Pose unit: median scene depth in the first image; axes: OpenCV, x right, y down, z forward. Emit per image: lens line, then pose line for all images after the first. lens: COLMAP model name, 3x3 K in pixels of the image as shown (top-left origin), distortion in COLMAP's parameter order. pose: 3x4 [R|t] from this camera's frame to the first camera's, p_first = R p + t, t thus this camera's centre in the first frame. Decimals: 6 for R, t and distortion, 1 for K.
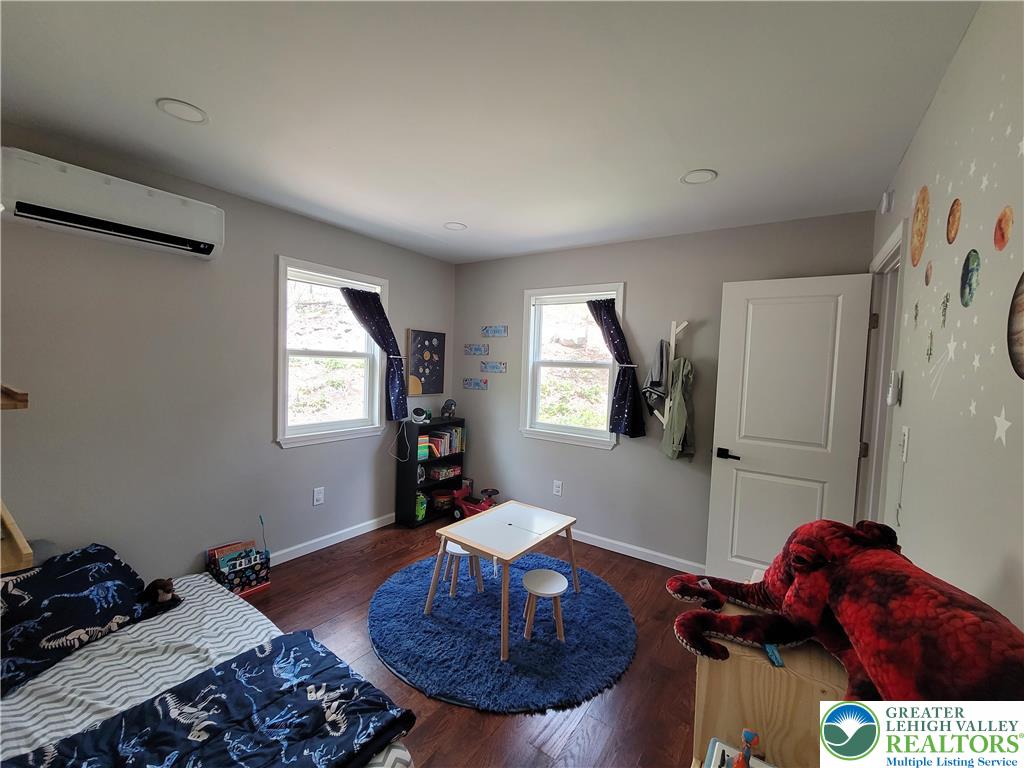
lens RADIAL K [[418.7, 0, 513.5], [0, 418.7, 384.8], [0, 0, 1]] dist [-0.006770, -0.000097]
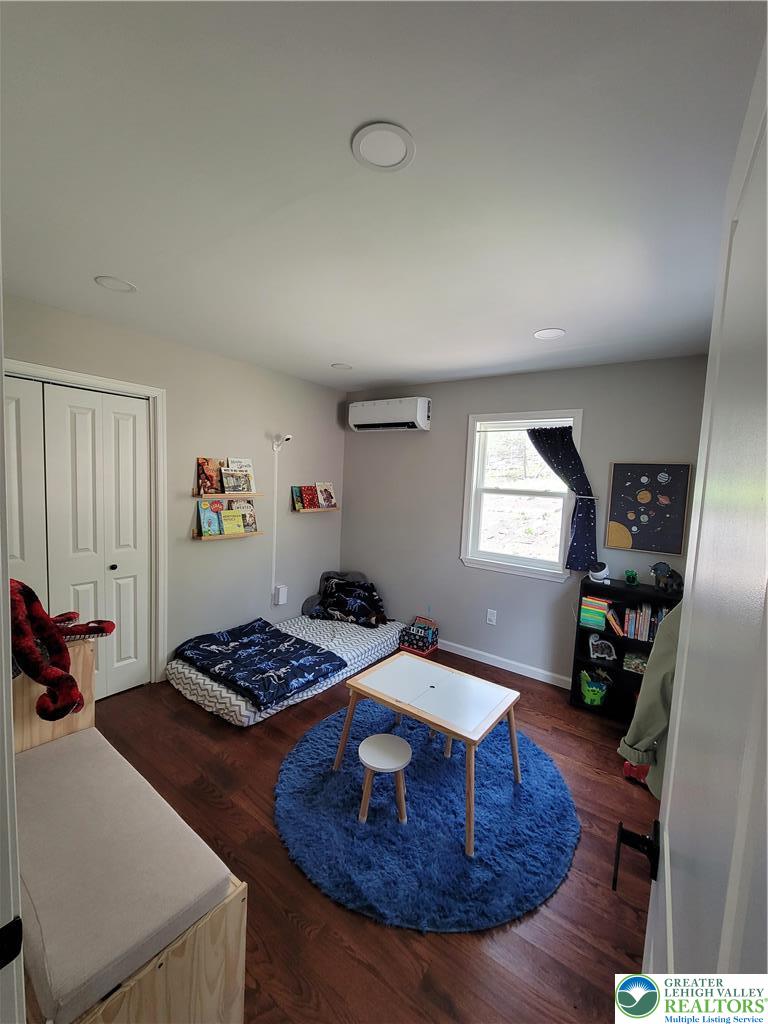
lens RADIAL K [[418.7, 0, 384.9], [0, 418.7, 513.5], [0, 0, 1]] dist [-0.006770, -0.000097]
pose [[-0.036290, 0.043800, -0.998381, 0.612187], [-0.101696, 0.993691, 0.047291, -0.034351], [0.994153, 0.103248, -0.031607, 0.664363]]
